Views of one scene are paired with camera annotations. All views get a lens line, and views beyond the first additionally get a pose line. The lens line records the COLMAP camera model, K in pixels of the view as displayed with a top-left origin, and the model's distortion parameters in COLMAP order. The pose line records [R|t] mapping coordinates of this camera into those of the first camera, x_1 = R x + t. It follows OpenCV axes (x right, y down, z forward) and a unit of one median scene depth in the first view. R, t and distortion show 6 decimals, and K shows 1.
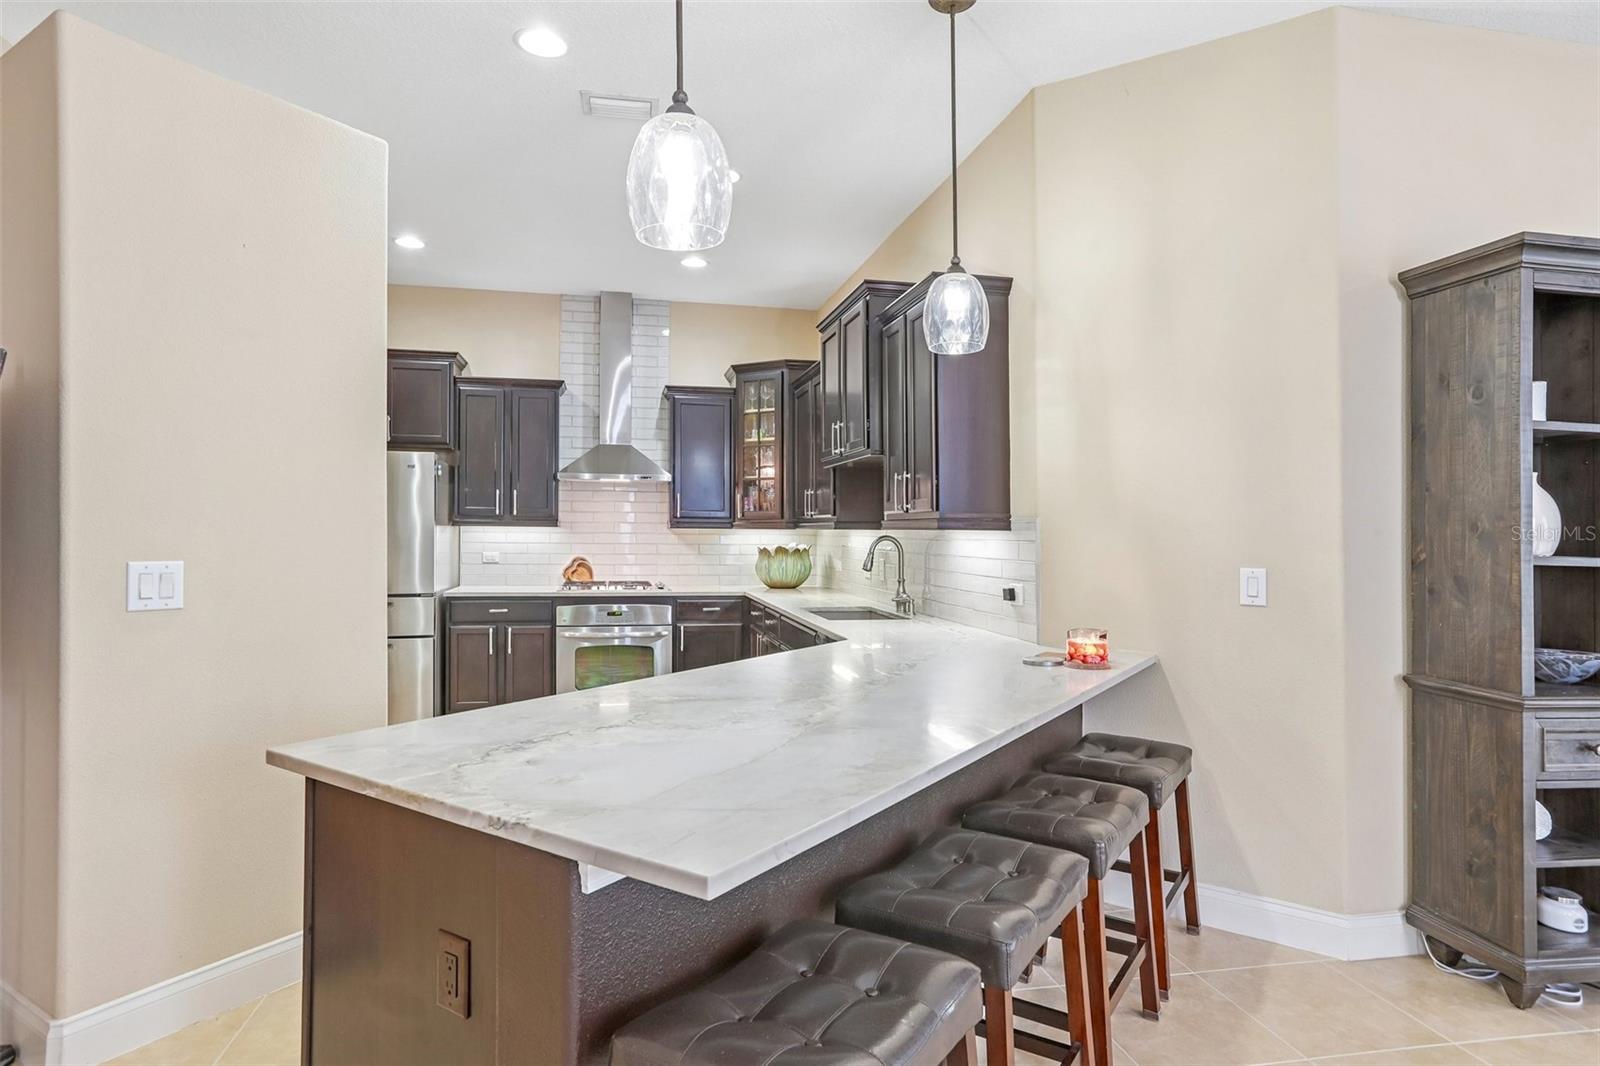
lens RADIAL K [[878.1, 0, 759.3], [0, 878.1, 509.0], [0, 0, 1]] dist [-0.029916, 0.020355]
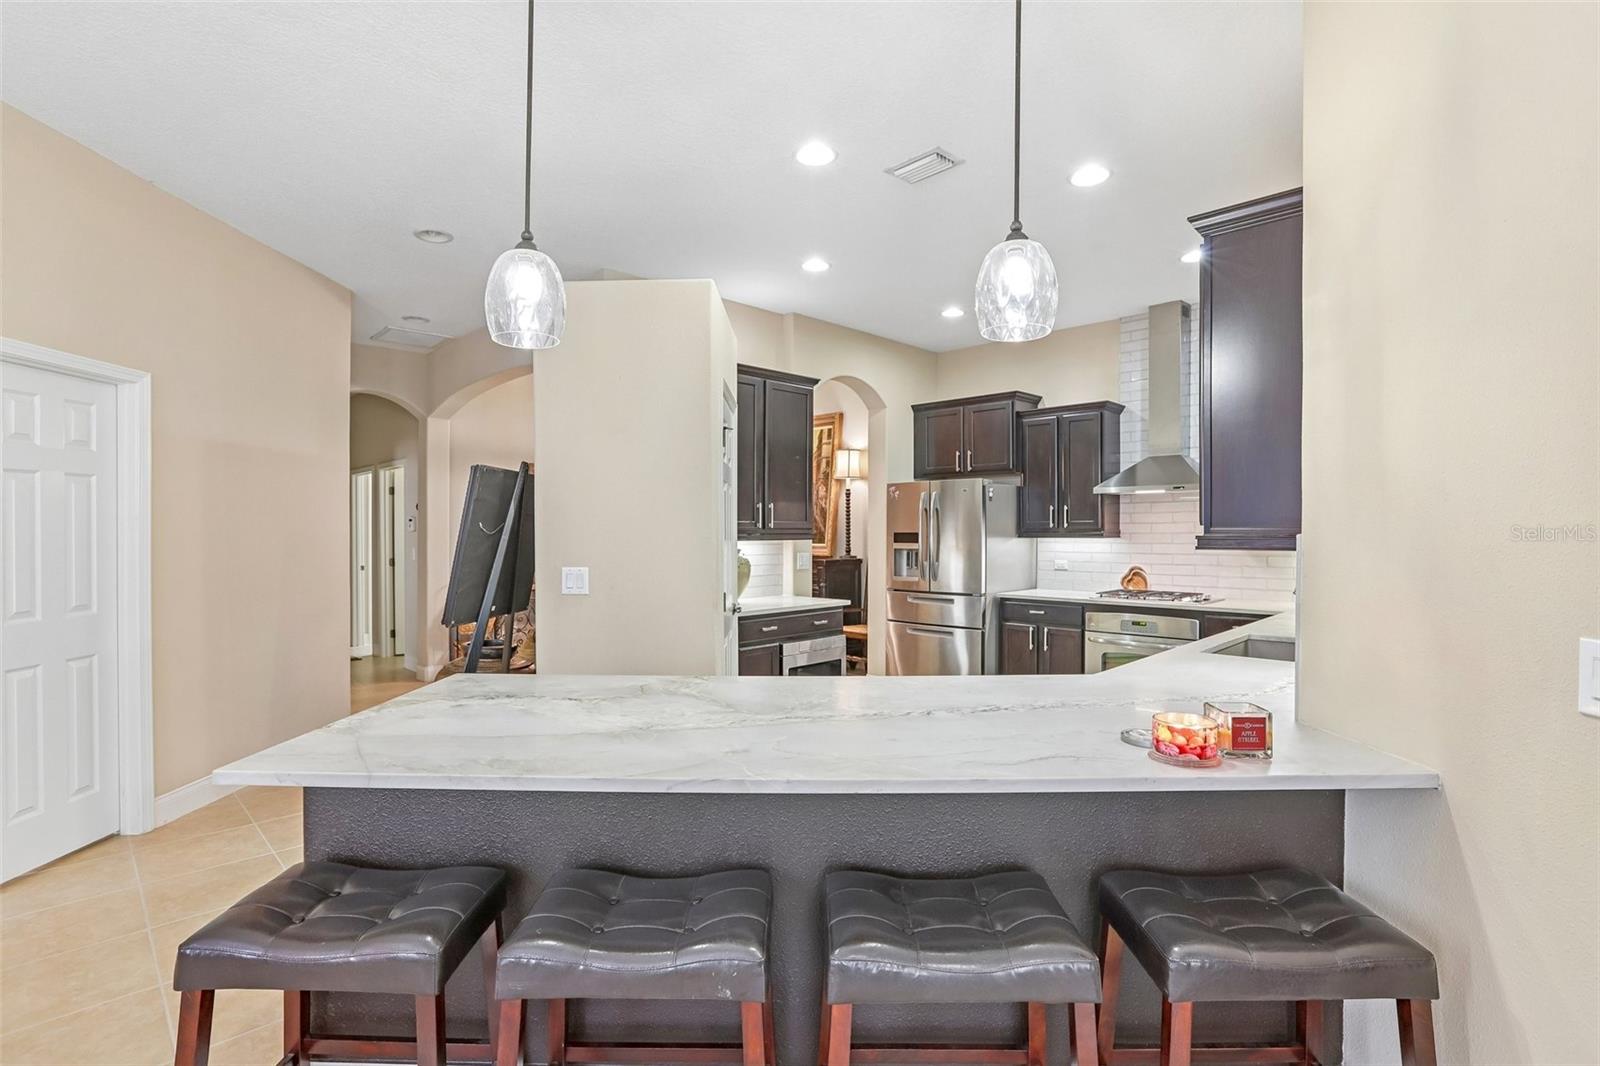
lens RADIAL K [[750.6, 0, 829.1], [0, 750.6, 540.7], [0, 0, 1]] dist [-0.052361, 0.038498]
pose [[0.595481, 0.003550, -0.803361, 0.296467], [0.021761, 0.999552, 0.020547, -0.002330], [0.803074, -0.029717, 0.595137, 0.187871]]
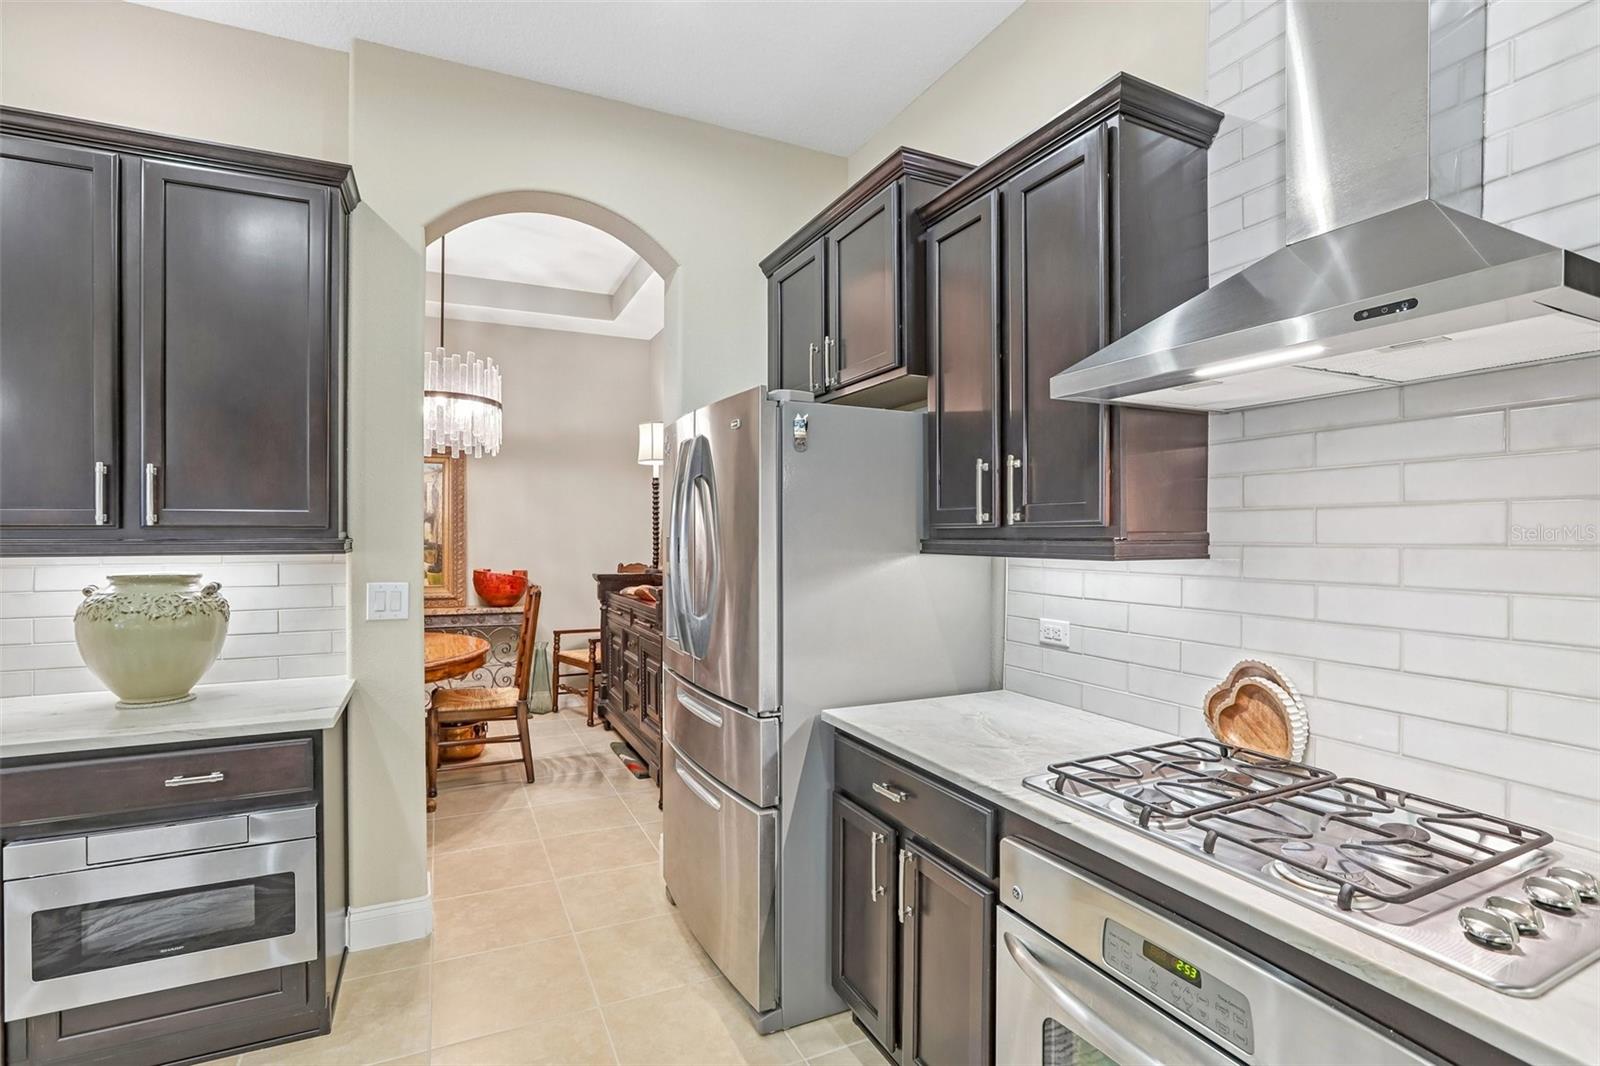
lens RADIAL K [[735.0, 0, 804.3], [0, 735.0, 546.4], [0, 0, 1]] dist [-0.039973, 0.000233]
pose [[0.285002, 0.007425, -0.958498, -0.019173], [0.018584, 0.999739, 0.013270, 0.009946], [0.958347, -0.021595, 0.284790, 0.813221]]
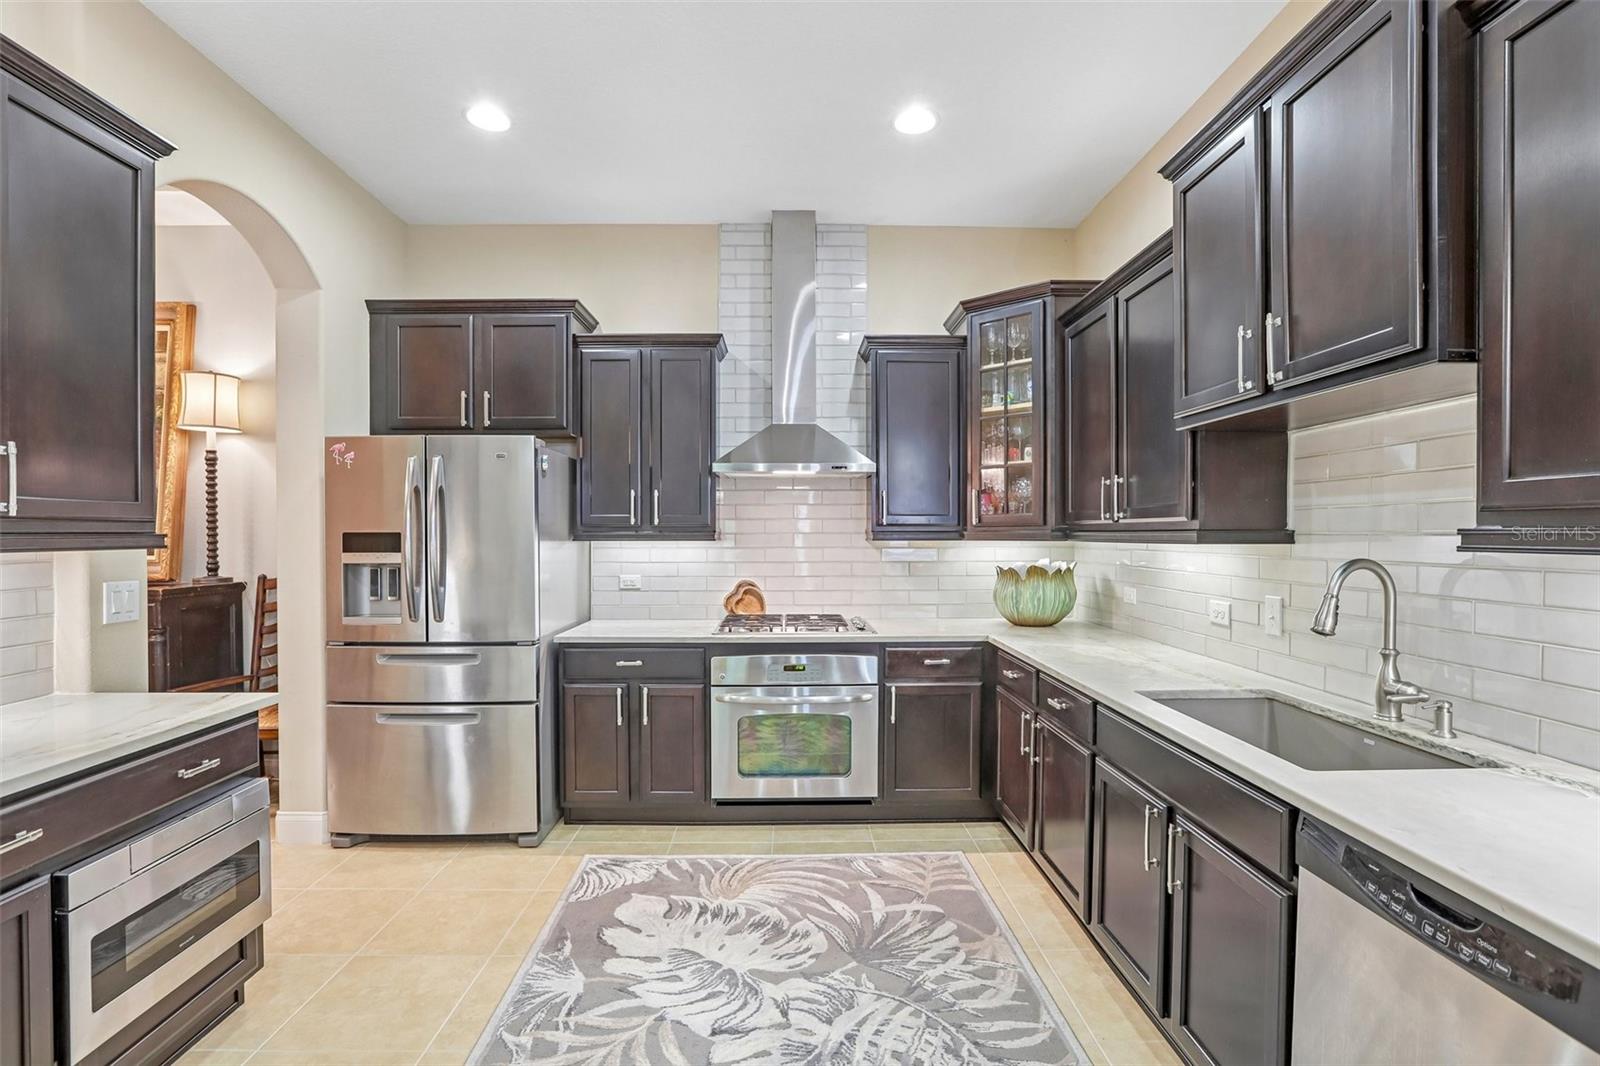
lens RADIAL K [[749.9, 0, 782.3], [0, 749.9, 529.9], [0, 0, 1]] dist [-0.036795, 0.014083]
pose [[0.983311, -0.008313, -0.181742, -0.064976], [0.011354, 0.999812, 0.015699, 0.002963], [0.181578, -0.017501, 0.983221, 0.407284]]
